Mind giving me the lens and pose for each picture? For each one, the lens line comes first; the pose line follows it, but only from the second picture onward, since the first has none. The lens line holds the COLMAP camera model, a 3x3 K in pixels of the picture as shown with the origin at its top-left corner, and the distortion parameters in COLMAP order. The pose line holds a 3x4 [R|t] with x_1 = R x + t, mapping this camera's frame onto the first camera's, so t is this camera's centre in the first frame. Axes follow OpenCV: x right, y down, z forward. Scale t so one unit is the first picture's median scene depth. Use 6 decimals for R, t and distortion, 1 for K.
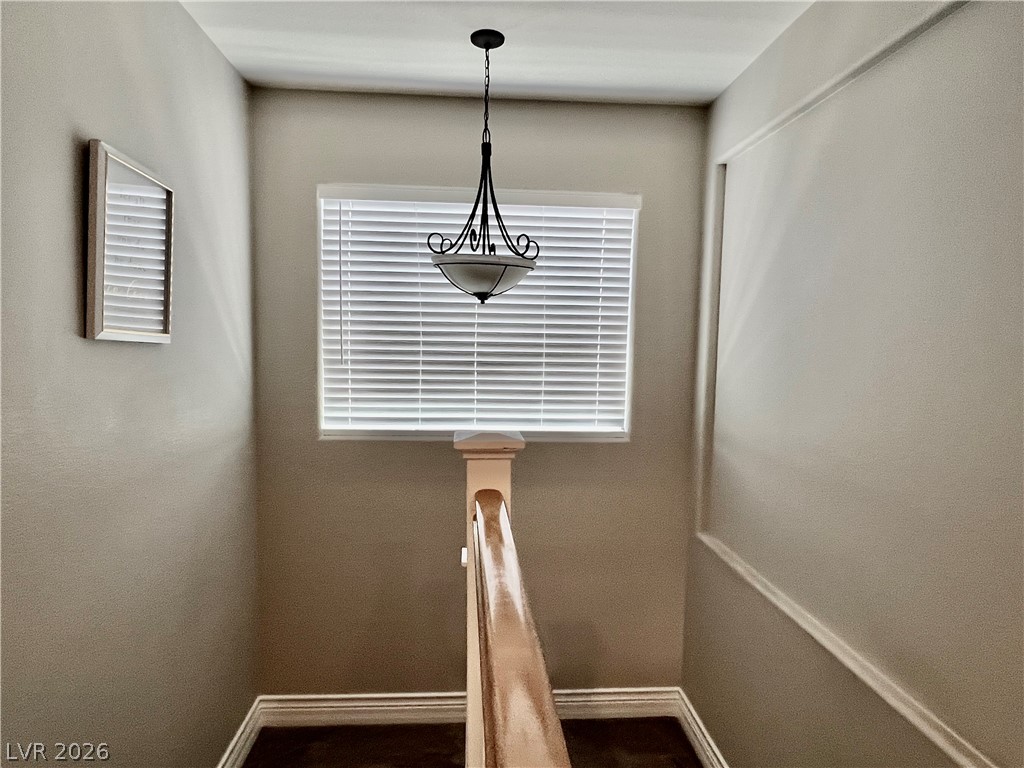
lens RADIAL K [[601.3, 0, 505.3], [0, 601.3, 385.1], [0, 0, 1]] dist [-0.005962, 0.000101]
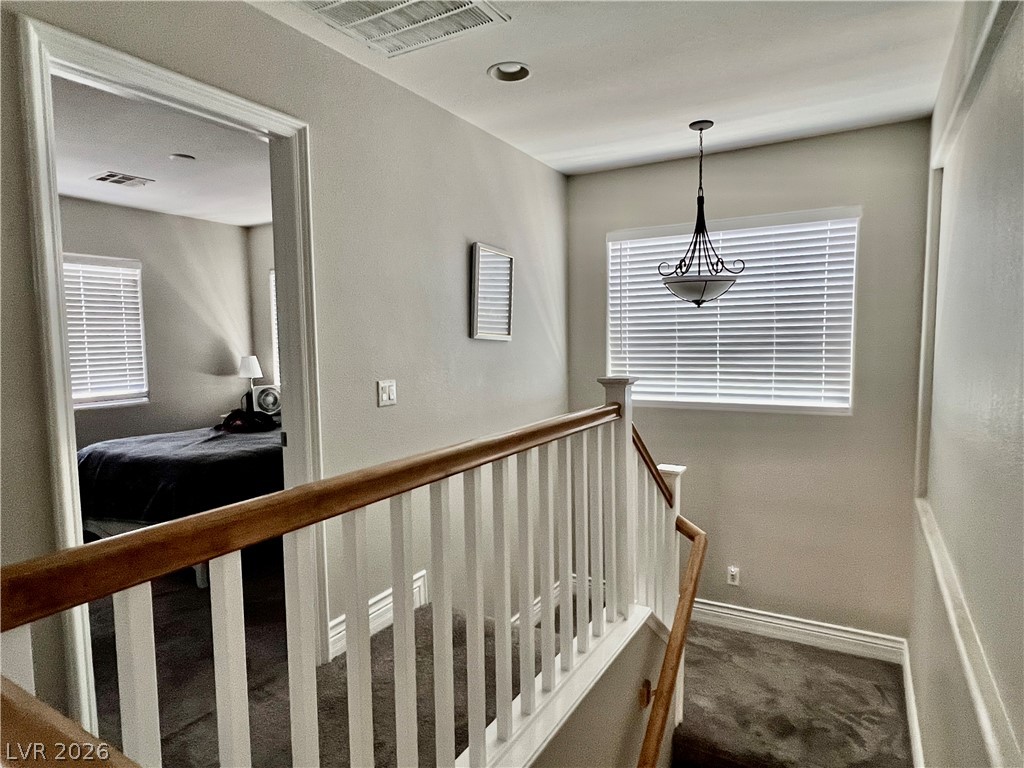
lens RADIAL K [[601.3, 0, 515.2], [0, 601.3, 384.1], [0, 0, 1]] dist [-0.005962, 0.000101]
pose [[0.835211, 0.008978, -0.549856, 0.309108], [-0.013819, 0.999894, -0.004665, 0.048115], [0.549756, 0.011495, 0.835246, -0.350542]]
